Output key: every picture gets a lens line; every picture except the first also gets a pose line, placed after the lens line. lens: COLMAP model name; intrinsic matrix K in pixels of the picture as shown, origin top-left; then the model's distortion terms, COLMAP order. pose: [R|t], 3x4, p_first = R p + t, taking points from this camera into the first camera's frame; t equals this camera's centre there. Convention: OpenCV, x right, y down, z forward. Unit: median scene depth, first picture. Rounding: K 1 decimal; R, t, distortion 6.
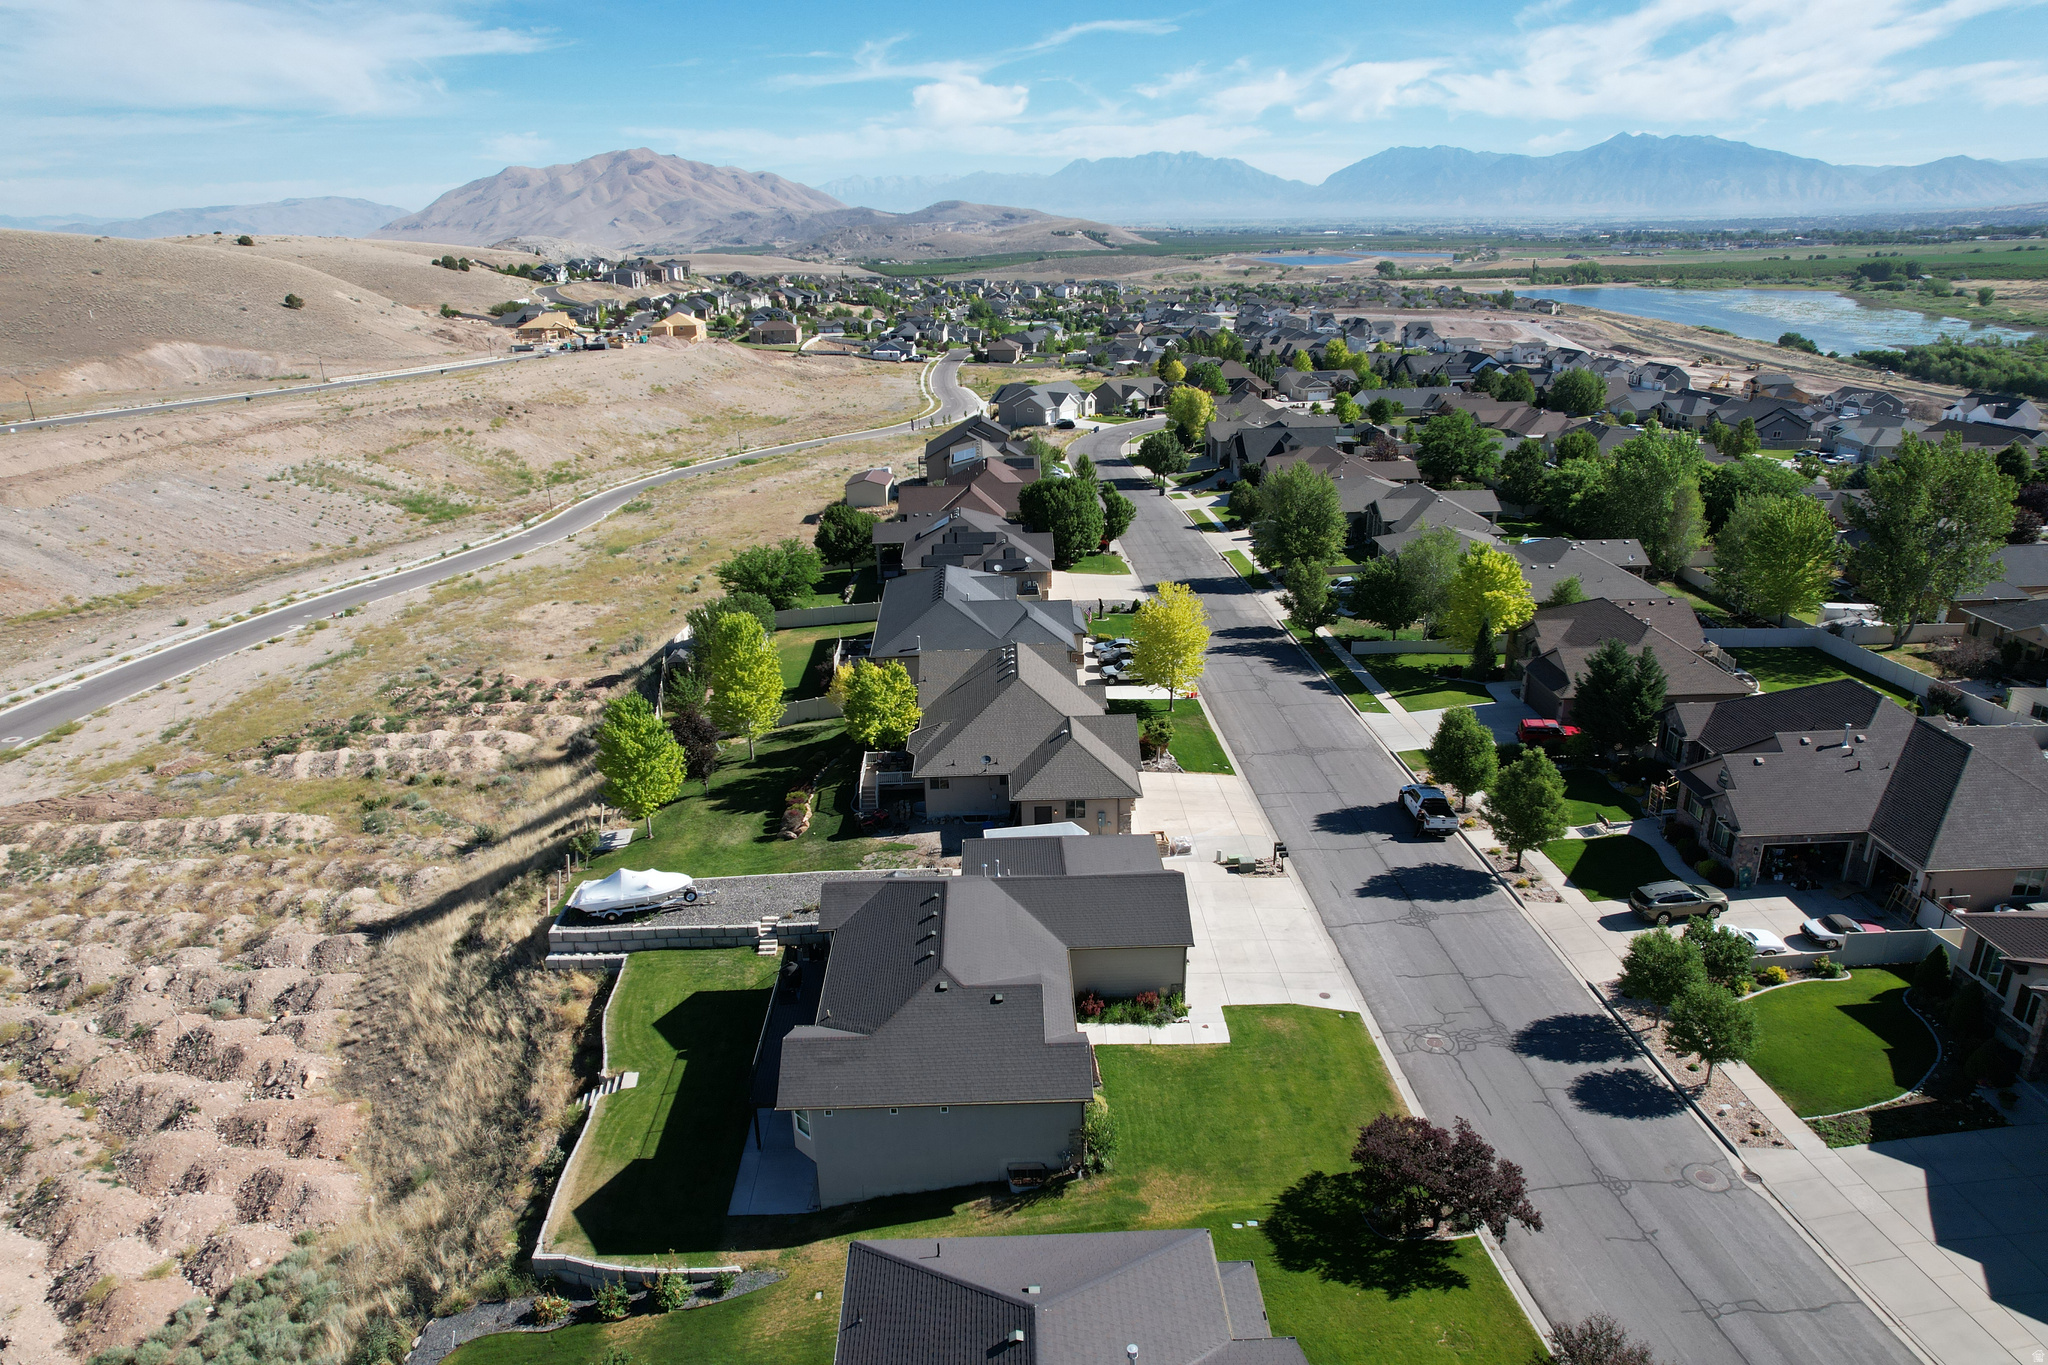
lens RADIAL K [[1311.4, 0, 1023.7], [0, 1311.4, 687.2], [0, 0, 1]] dist [-0.079866, 0.070837]
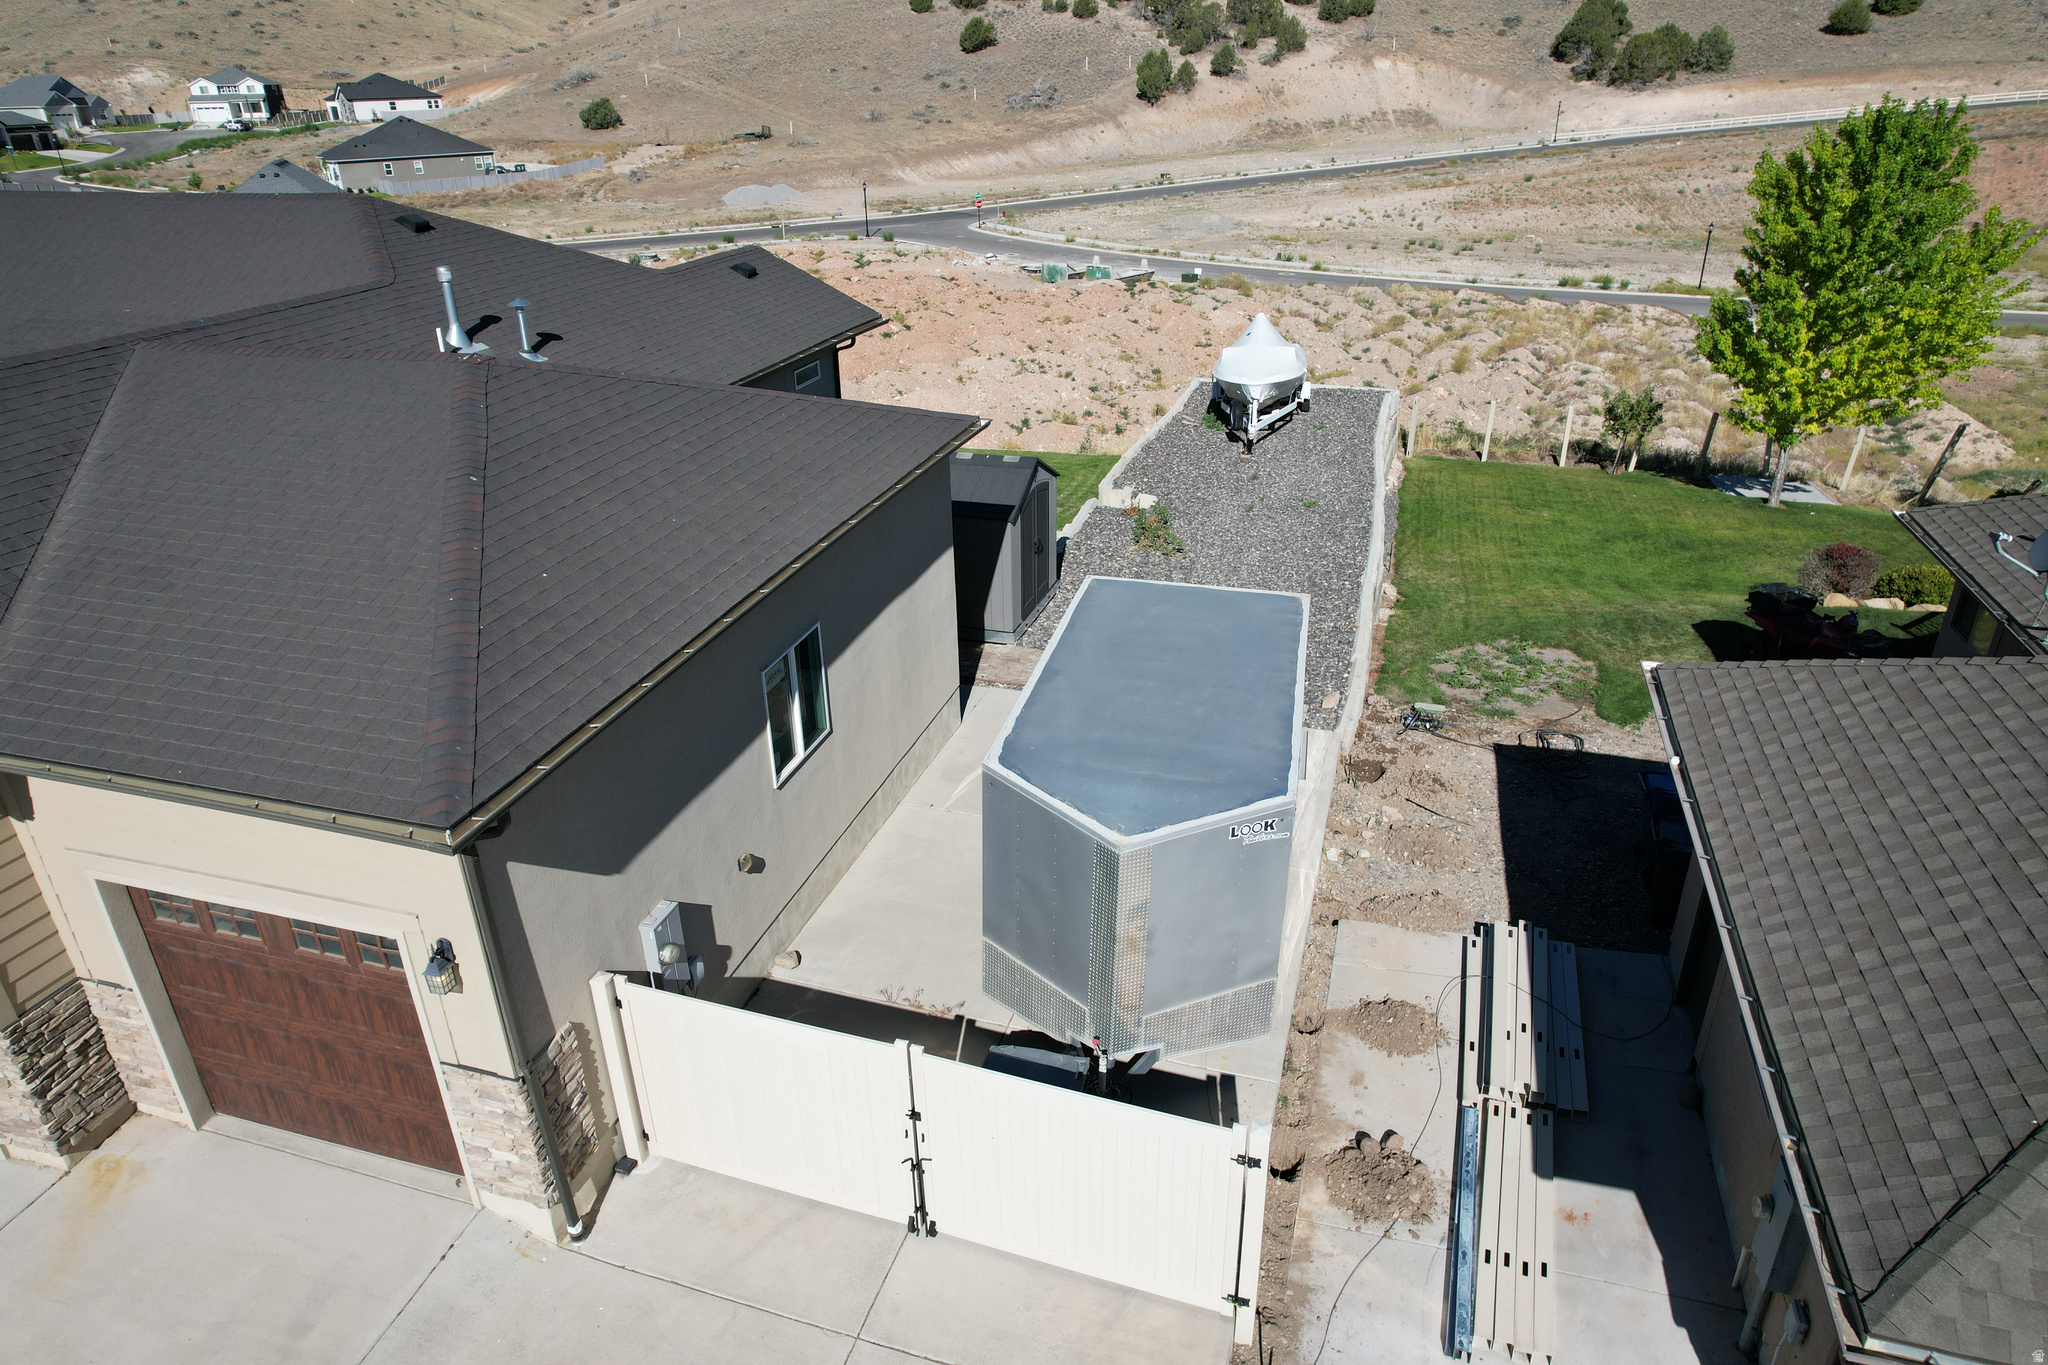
lens RADIAL K [[1315.2, 0, 1024.0], [0, 1315.2, 682.5], [0, 0, 1]] dist [-0.082501, 0.075406]
pose [[-0.307595, 0.432422, -0.847583, 0.100238], [-0.304792, 0.799056, 0.518277, 0.017252], [0.901381, 0.417756, -0.113987, 0.608396]]
